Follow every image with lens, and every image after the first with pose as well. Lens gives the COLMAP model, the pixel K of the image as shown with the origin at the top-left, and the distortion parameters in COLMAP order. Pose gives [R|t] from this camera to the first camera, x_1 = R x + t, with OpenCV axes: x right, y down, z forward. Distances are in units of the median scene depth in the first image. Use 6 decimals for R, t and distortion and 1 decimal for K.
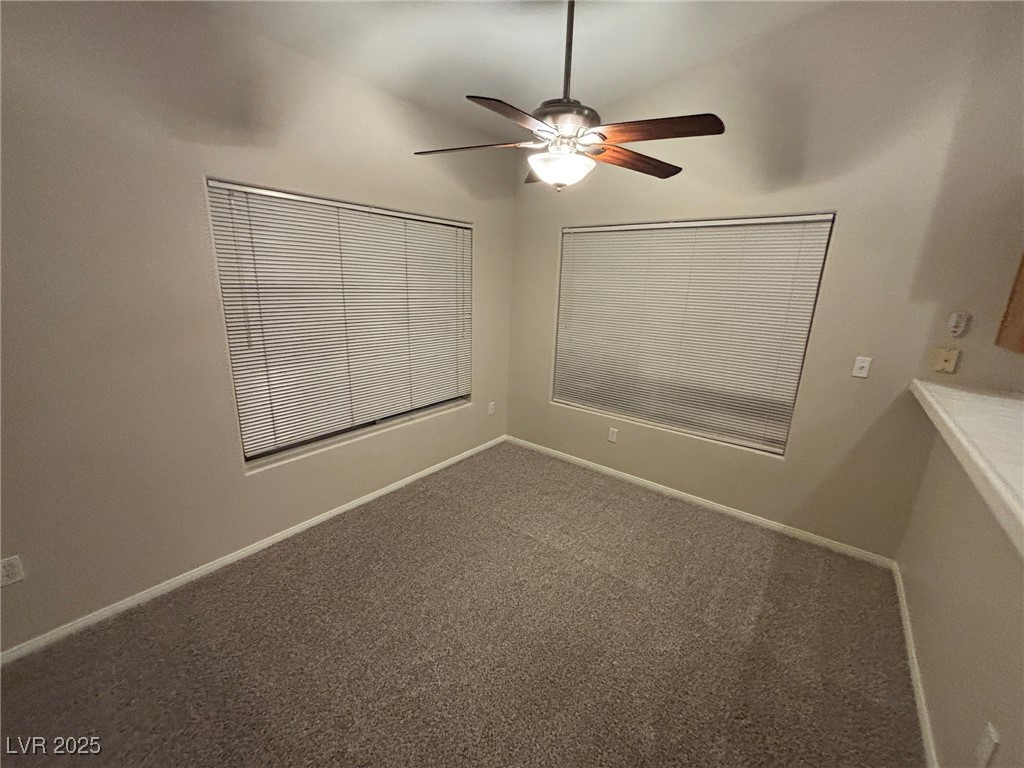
lens RADIAL K [[409.3, 0, 508.5], [0, 409.3, 380.4], [0, 0, 1]] dist [0.001459, -0.000705]
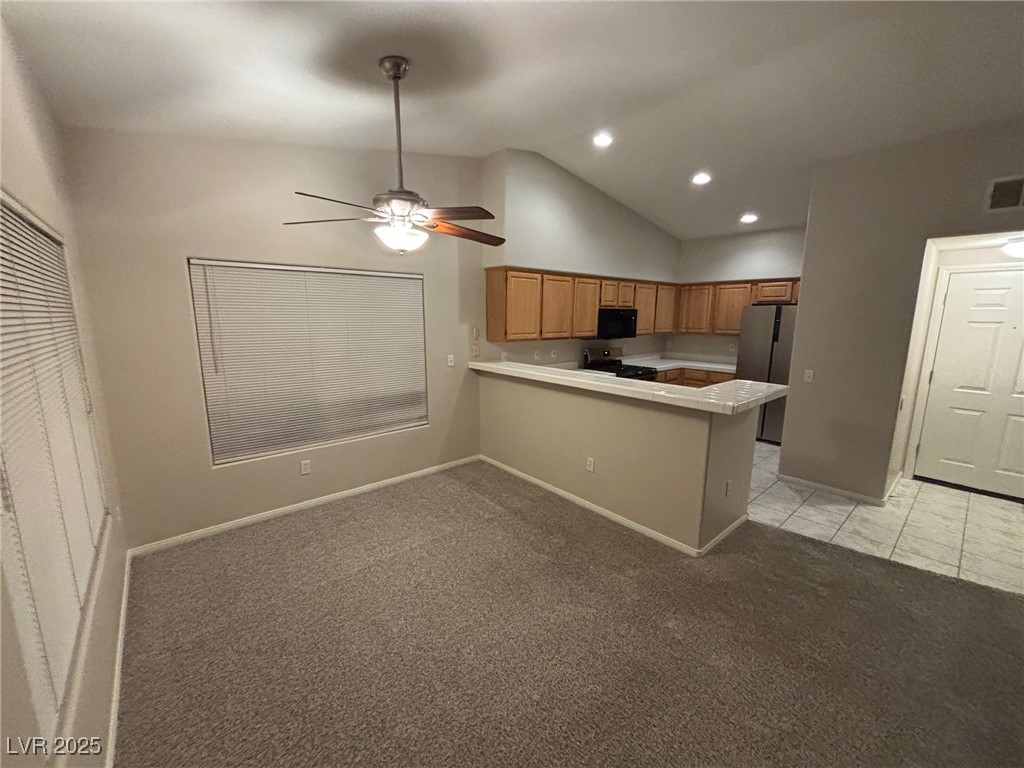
lens RADIAL K [[409.3, 0, 504.2], [0, 409.3, 384.4], [0, 0, 1]] dist [0.001459, -0.000705]
pose [[0.196896, -0.187503, 0.962328, -0.748710], [0.244052, 0.960019, 0.137119, -0.106132], [-0.949563, 0.207860, 0.234784, 0.322144]]
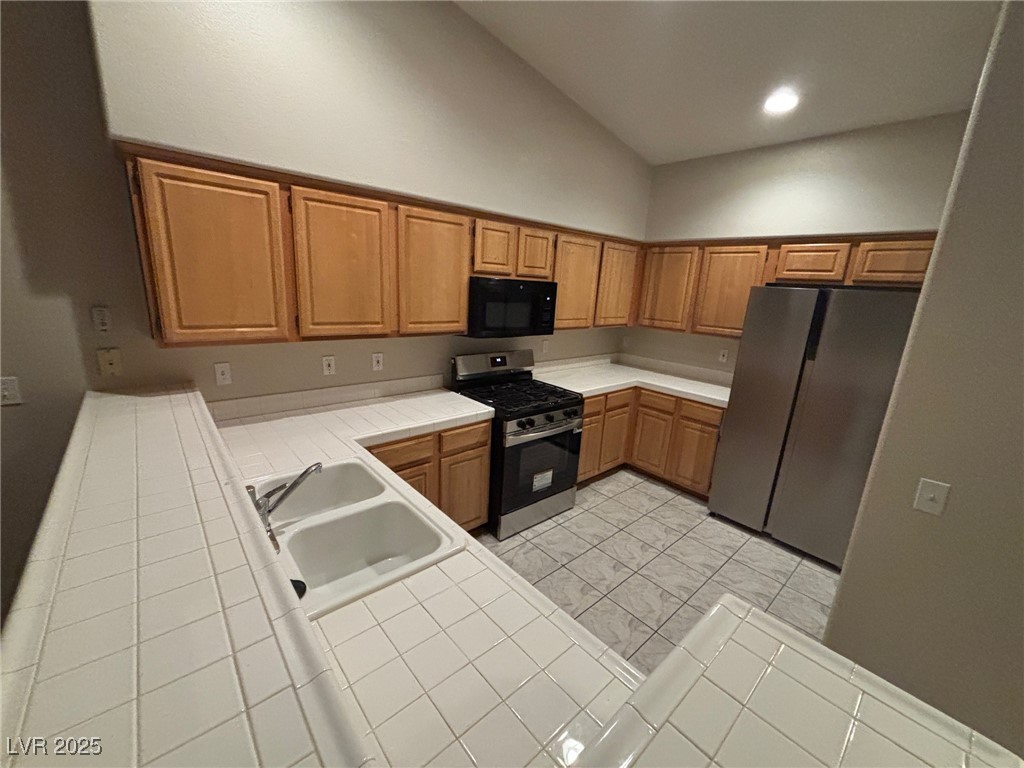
lens RADIAL K [[409.3, 0, 508.9], [0, 409.3, 380.7], [0, 0, 1]] dist [0.001459, -0.000705]
pose [[0.178921, -0.240614, 0.953987, 0.312128], [0.197134, 0.958738, 0.204840, -0.018801], [-0.963912, 0.151414, 0.218971, 0.007262]]
